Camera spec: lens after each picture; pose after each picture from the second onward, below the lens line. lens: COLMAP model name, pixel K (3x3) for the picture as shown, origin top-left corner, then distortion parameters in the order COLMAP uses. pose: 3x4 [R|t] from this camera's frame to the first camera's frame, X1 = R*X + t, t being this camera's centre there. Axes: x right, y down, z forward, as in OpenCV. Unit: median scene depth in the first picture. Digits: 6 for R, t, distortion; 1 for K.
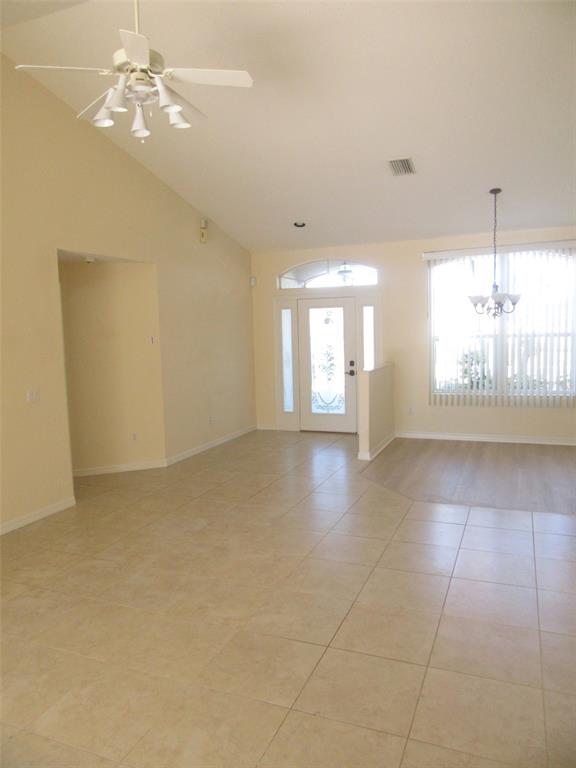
lens RADIAL K [[565.5, 0, 288.0], [0, 565.5, 384.0], [0, 0, 1]] dist [0.004733, 0.005856]
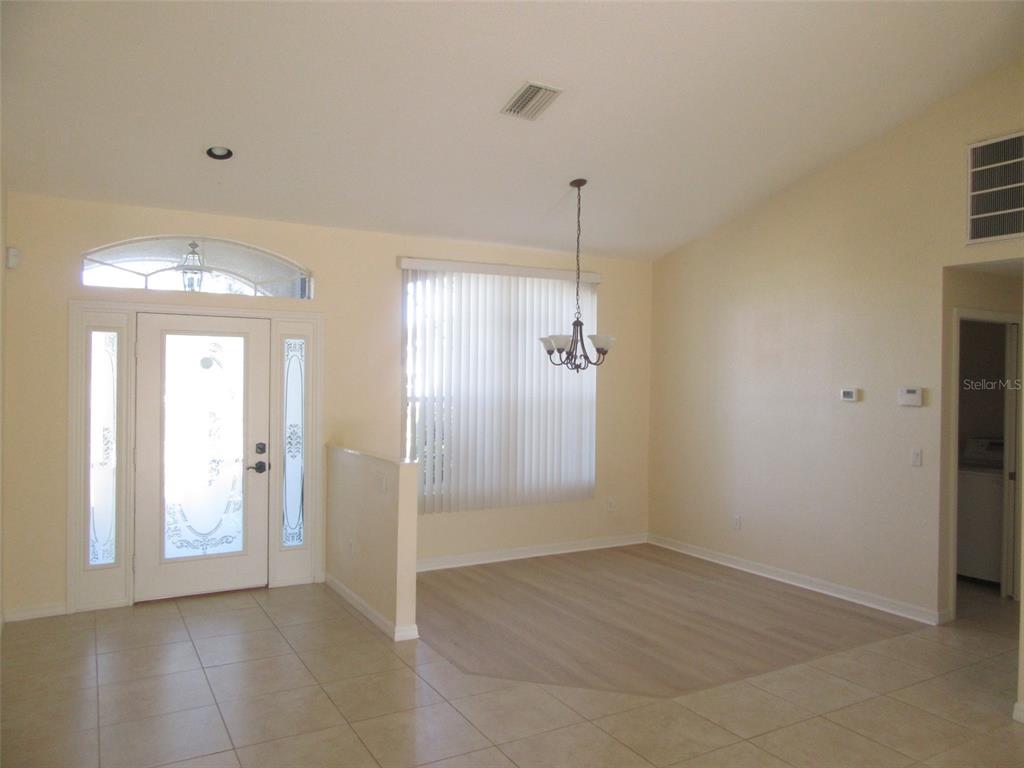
lens RADIAL K [[754.0, 0, 512.0], [0, 754.0, 384.0], [0, 0, 1]] dist [0.004733, 0.005856]
pose [[0.620578, 0.030752, 0.783541, -0.272969], [0.049387, 0.995714, -0.078195, -0.029192], [-0.782588, 0.087223, 0.616400, 0.394086]]
